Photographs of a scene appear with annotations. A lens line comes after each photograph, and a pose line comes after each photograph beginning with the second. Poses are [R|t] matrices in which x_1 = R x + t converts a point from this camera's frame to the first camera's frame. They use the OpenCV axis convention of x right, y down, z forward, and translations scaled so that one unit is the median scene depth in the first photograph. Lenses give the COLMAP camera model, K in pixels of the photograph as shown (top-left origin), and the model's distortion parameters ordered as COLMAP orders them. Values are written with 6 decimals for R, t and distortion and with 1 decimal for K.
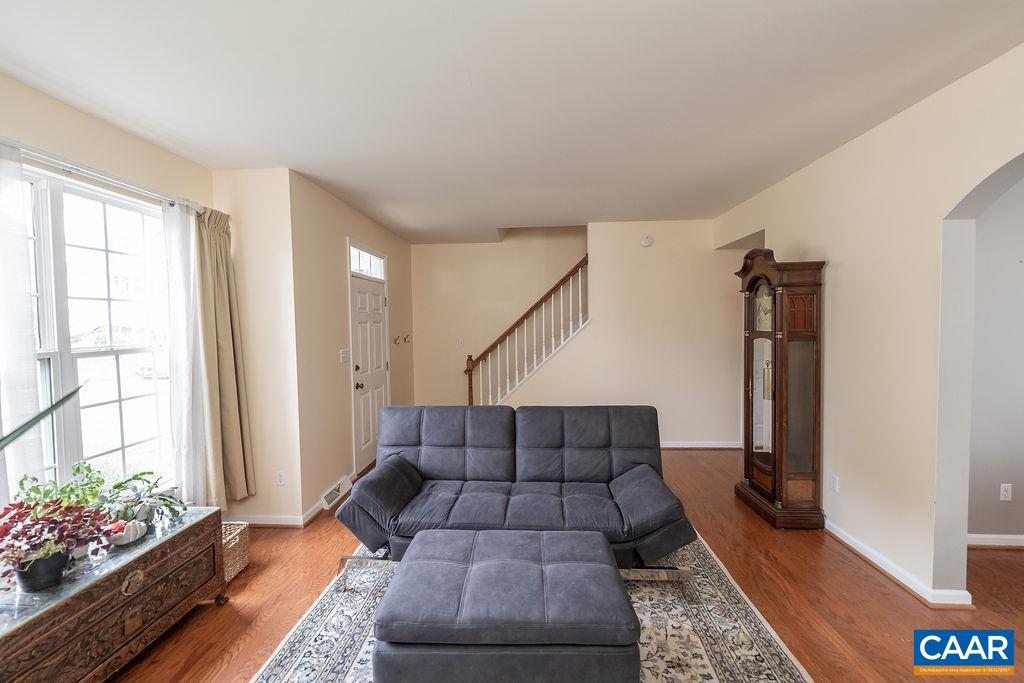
lens RADIAL K [[403.3, 0, 511.2], [0, 403.3, 337.3], [0, 0, 1]] dist [-0.000071, -0.000334]
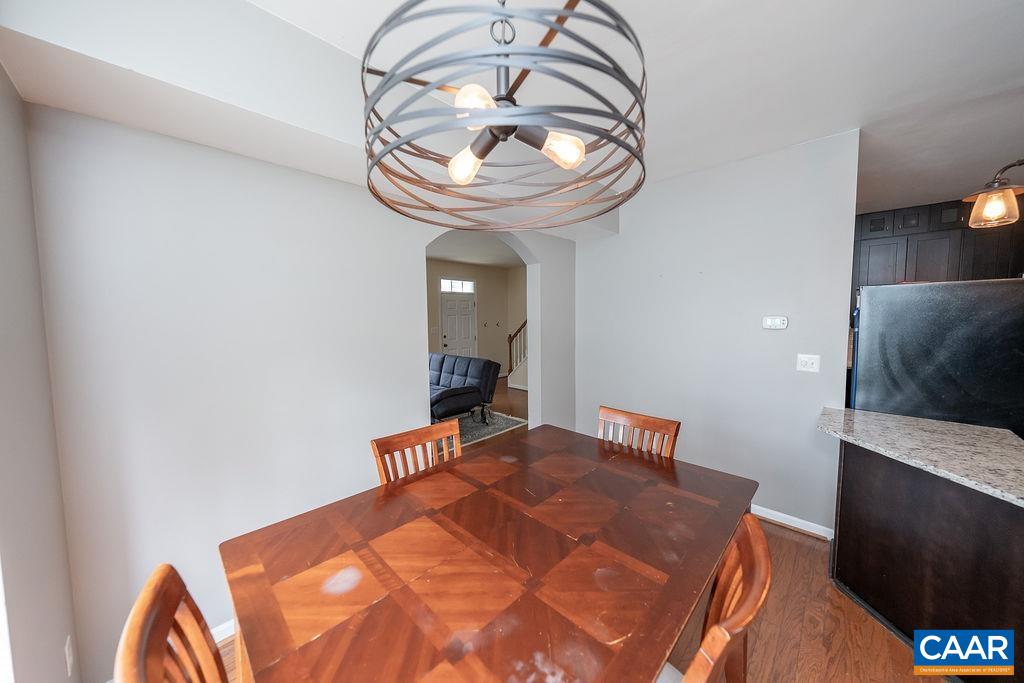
lens RADIAL K [[349.1, 0, 512.0], [0, 349.1, 341.5], [0, 0, 1]] dist [-0.000063, -0.000001]
pose [[0.759737, 0.054143, -0.647973, 0.952780], [-0.024402, 0.998199, 0.054796, -0.007450], [0.649773, -0.025819, 0.759690, -0.152053]]
